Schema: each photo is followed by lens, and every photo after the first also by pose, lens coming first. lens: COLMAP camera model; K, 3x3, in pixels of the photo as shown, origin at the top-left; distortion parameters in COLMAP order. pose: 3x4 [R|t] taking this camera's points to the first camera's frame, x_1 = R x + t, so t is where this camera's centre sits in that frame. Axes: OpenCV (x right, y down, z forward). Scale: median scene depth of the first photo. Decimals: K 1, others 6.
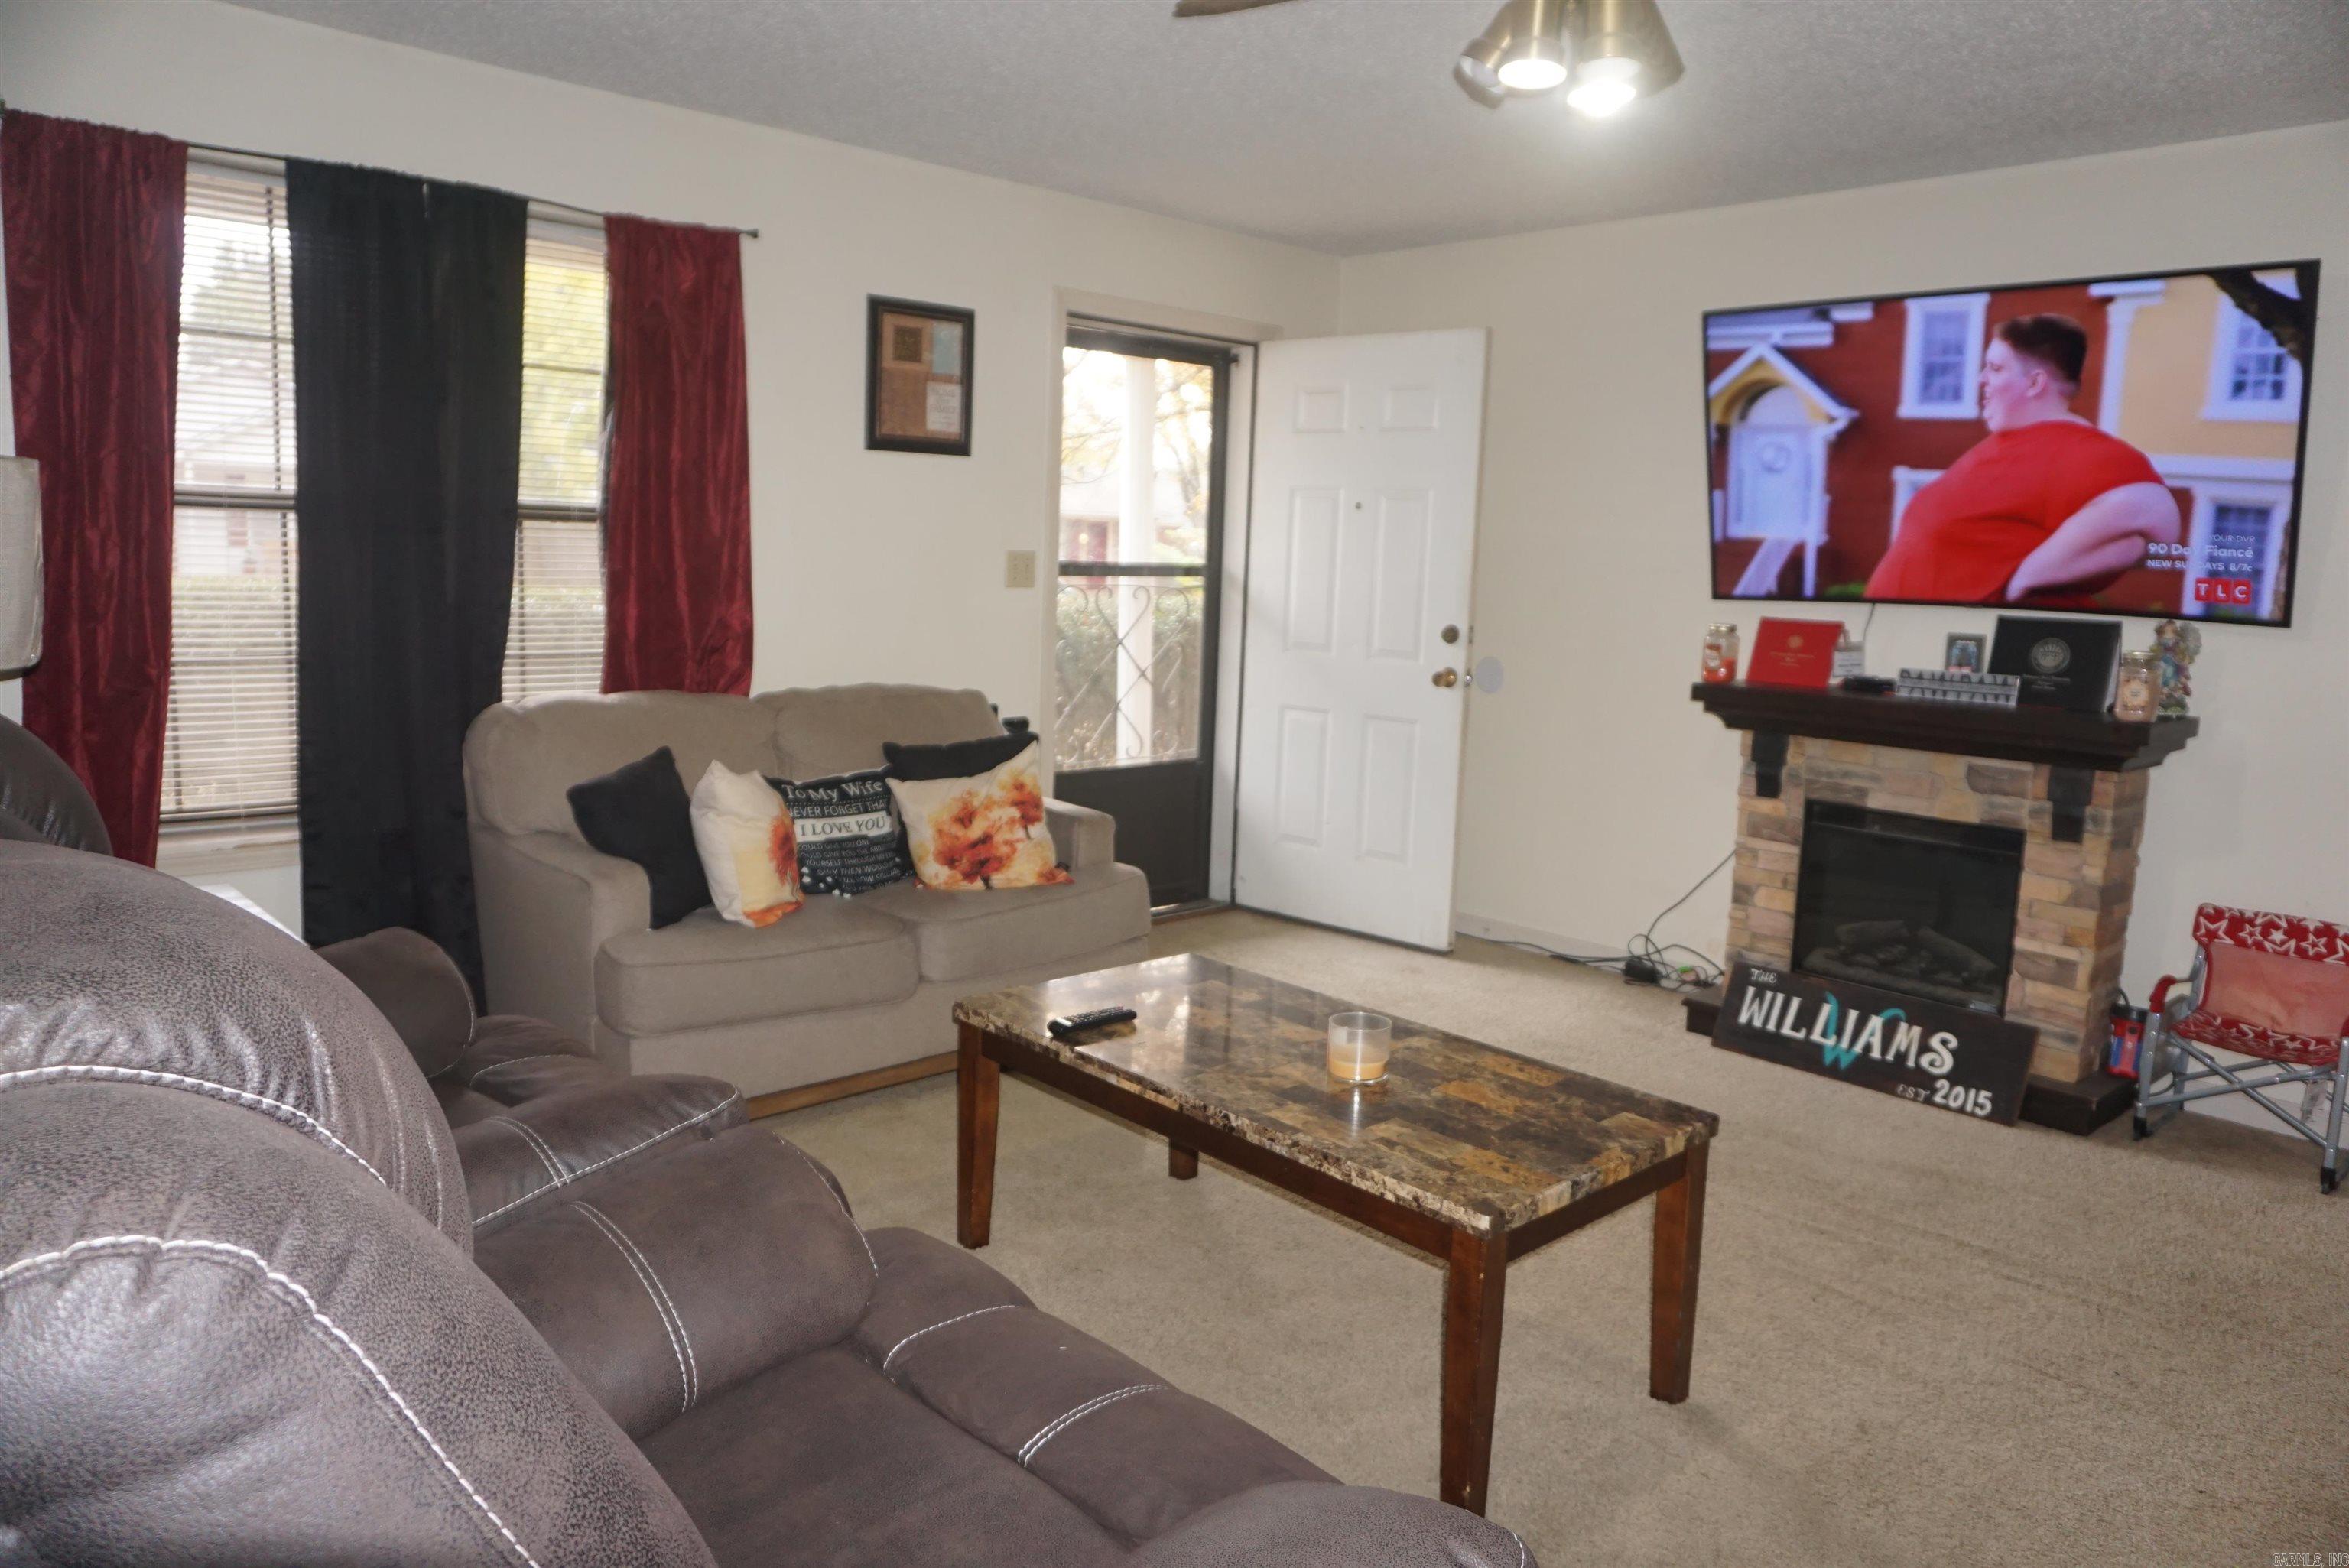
lens RADIAL K [[1582.6, 0, 1174.5], [0, 1582.6, 784.0], [0, 0, 1]] dist [-0.042638, 0.034340]
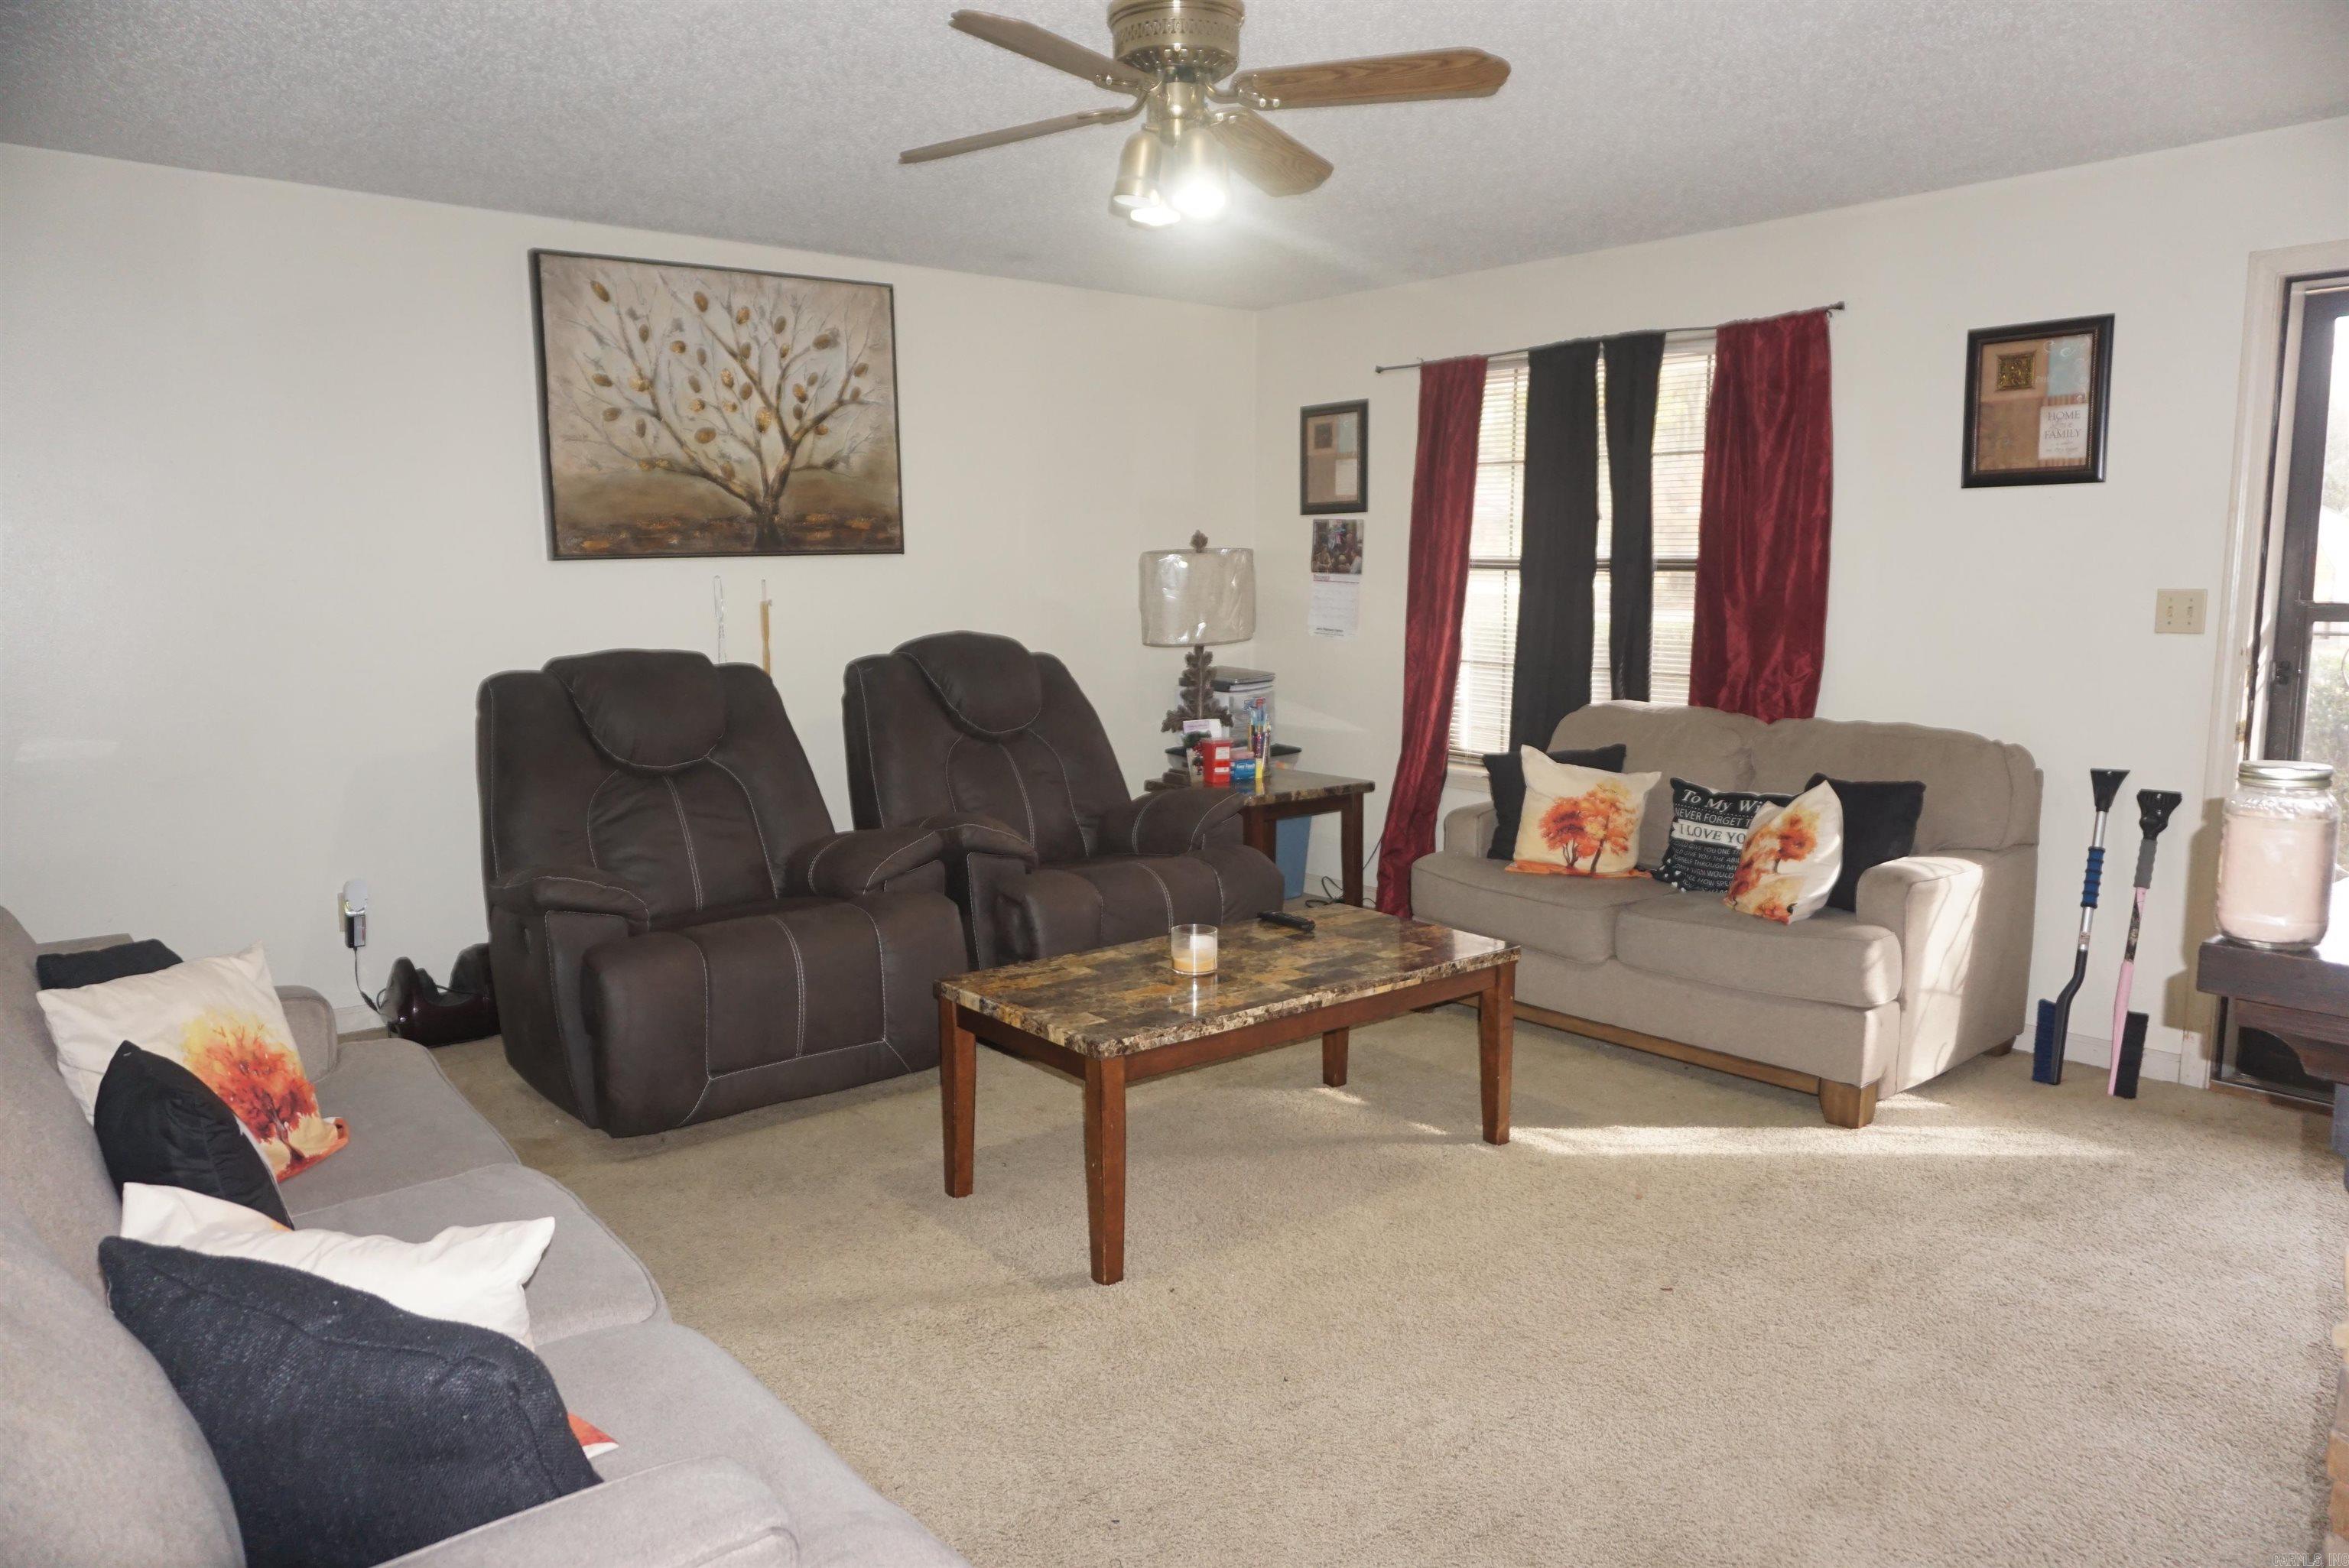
lens RADIAL K [[1572.2, 0, 1168.0], [0, 1572.2, 796.1], [0, 0, 1]] dist [-0.031239, -0.001463]
pose [[-0.065208, 0.108974, -0.991903, 0.937377], [-0.146587, 0.982189, 0.117544, -0.075022], [0.987046, 0.153065, -0.048073, 0.674690]]
